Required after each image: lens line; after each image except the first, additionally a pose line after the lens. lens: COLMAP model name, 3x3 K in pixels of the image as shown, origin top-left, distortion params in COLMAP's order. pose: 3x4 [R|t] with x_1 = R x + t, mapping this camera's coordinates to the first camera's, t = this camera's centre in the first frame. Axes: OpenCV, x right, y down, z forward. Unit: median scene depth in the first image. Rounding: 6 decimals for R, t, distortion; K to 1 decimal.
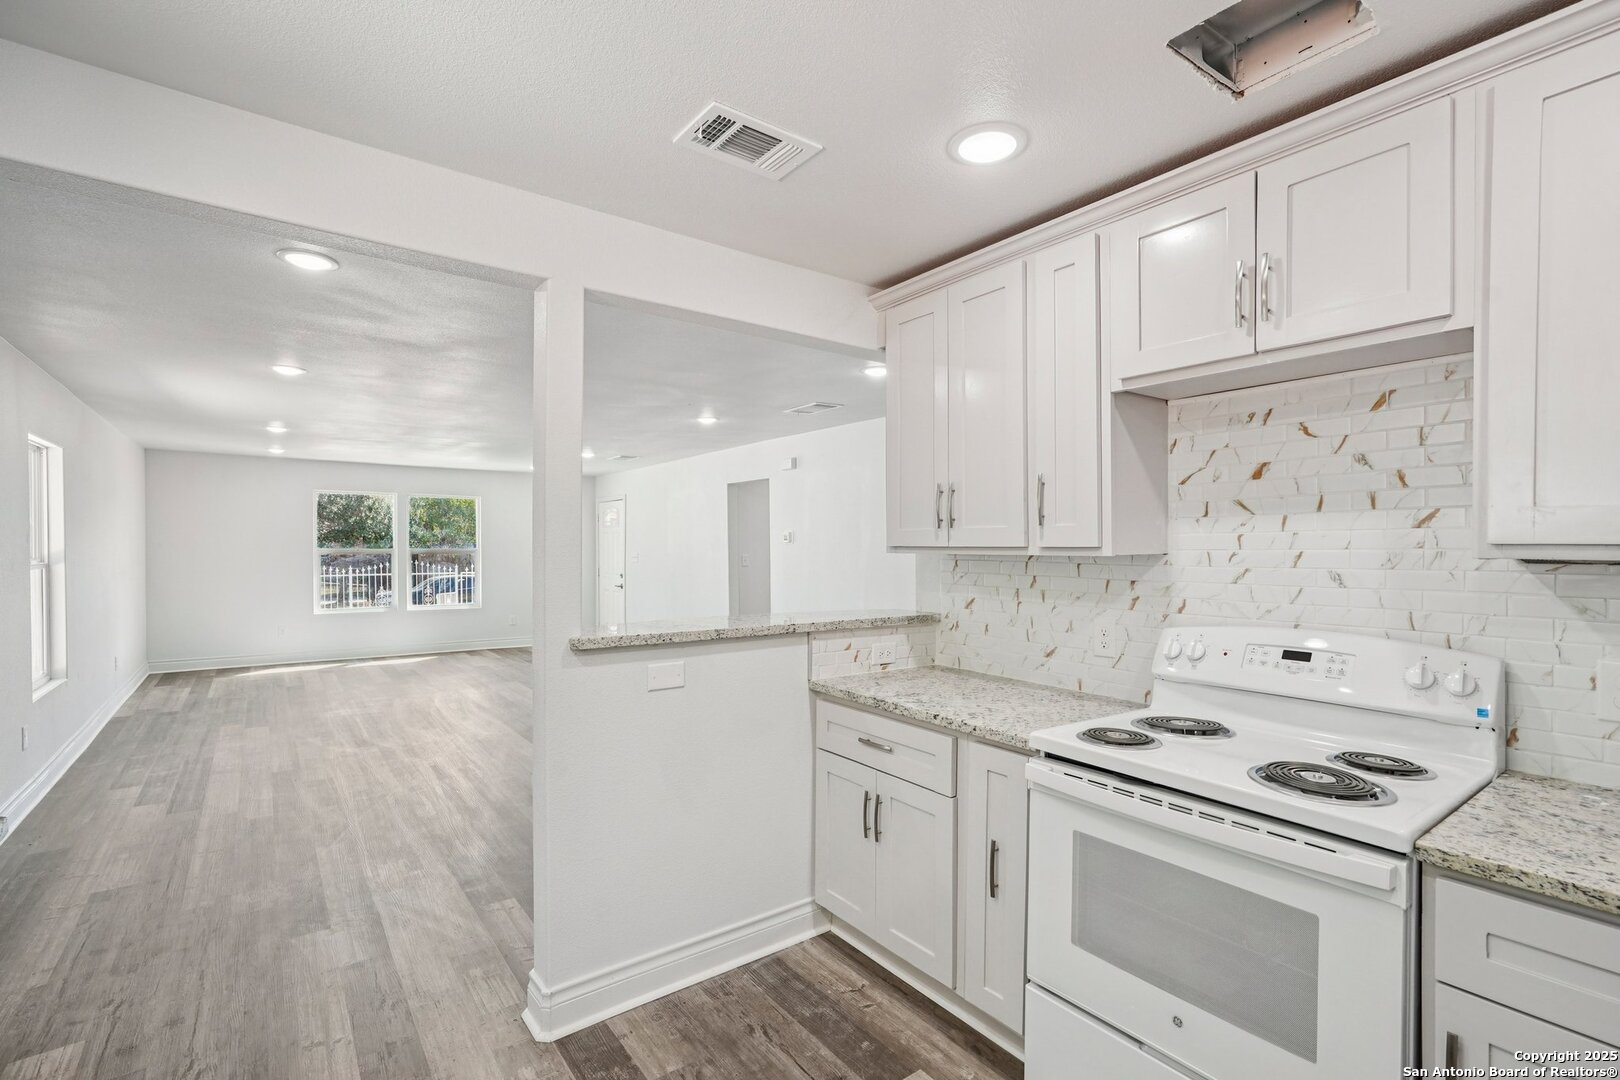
lens RADIAL K [[749.4, 0, 807.1], [0, 749.4, 550.0], [0, 0, 1]] dist [0.000329, 0.000151]
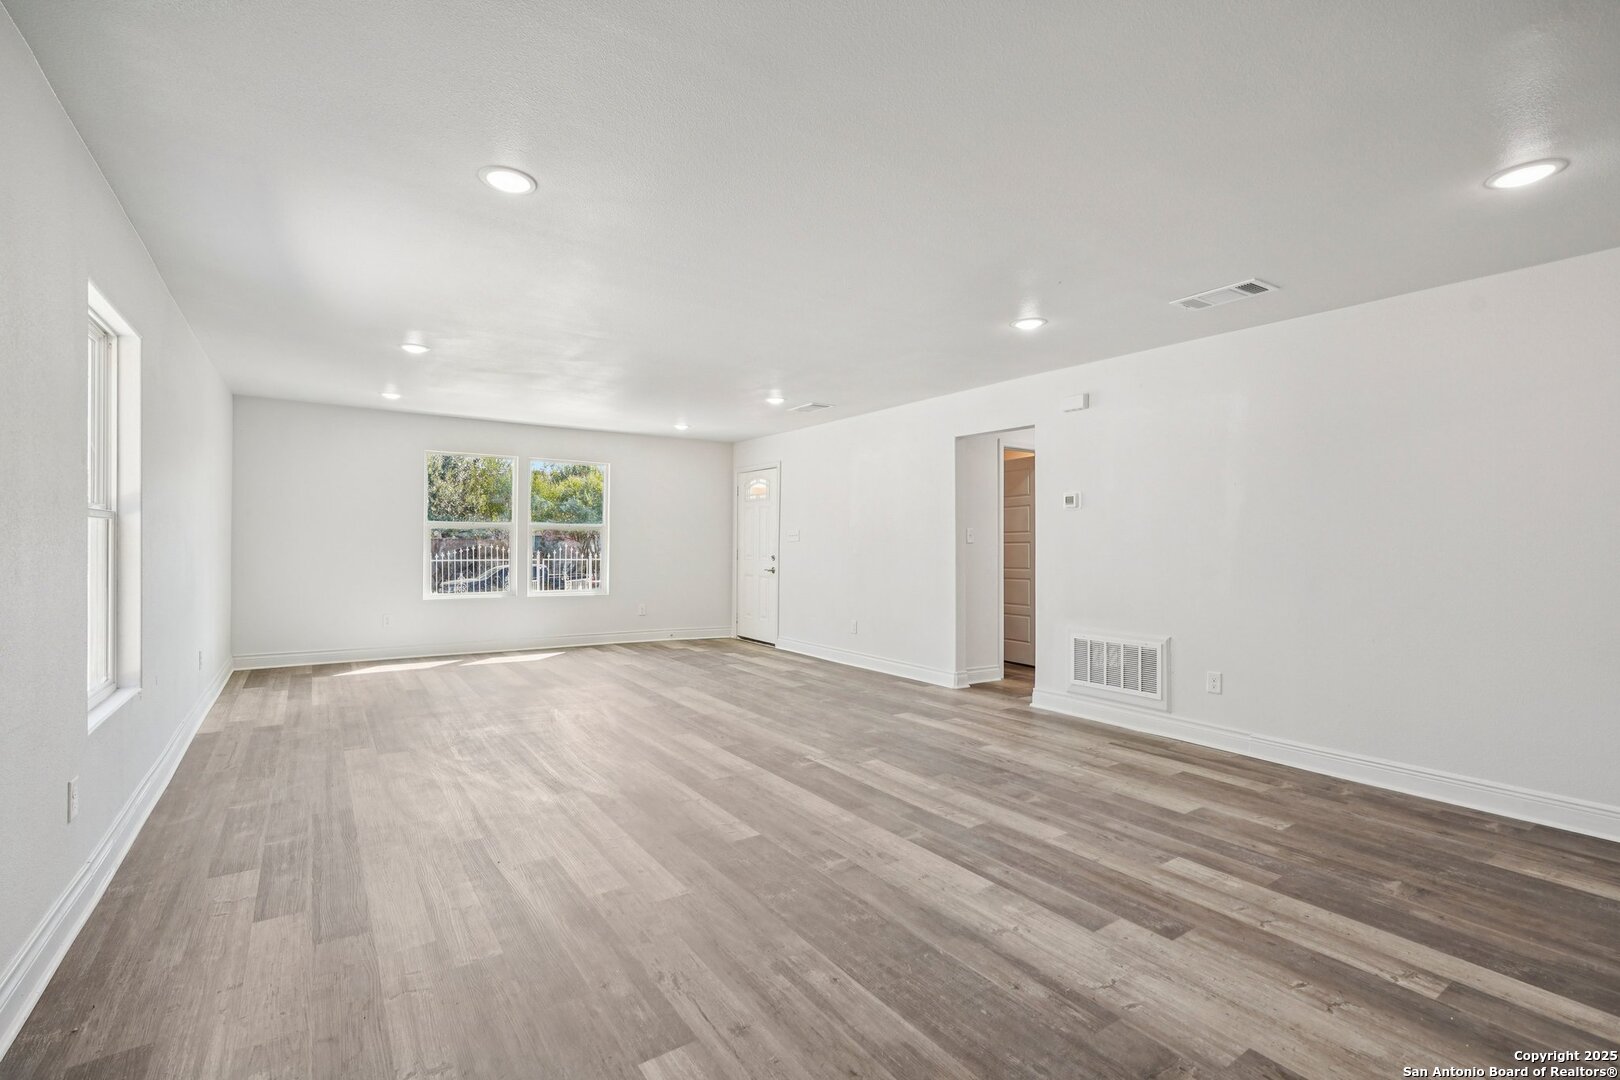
lens RADIAL K [[735.6, 0, 810.0], [0, 735.6, 540.0], [0, 0, 1]] dist [0.001341, 0.000369]
pose [[0.999330, 0.005808, -0.036144, -0.235790], [-0.006067, 0.999957, -0.007080, 0.026058], [0.036101, 0.007295, 0.999322, 0.233236]]
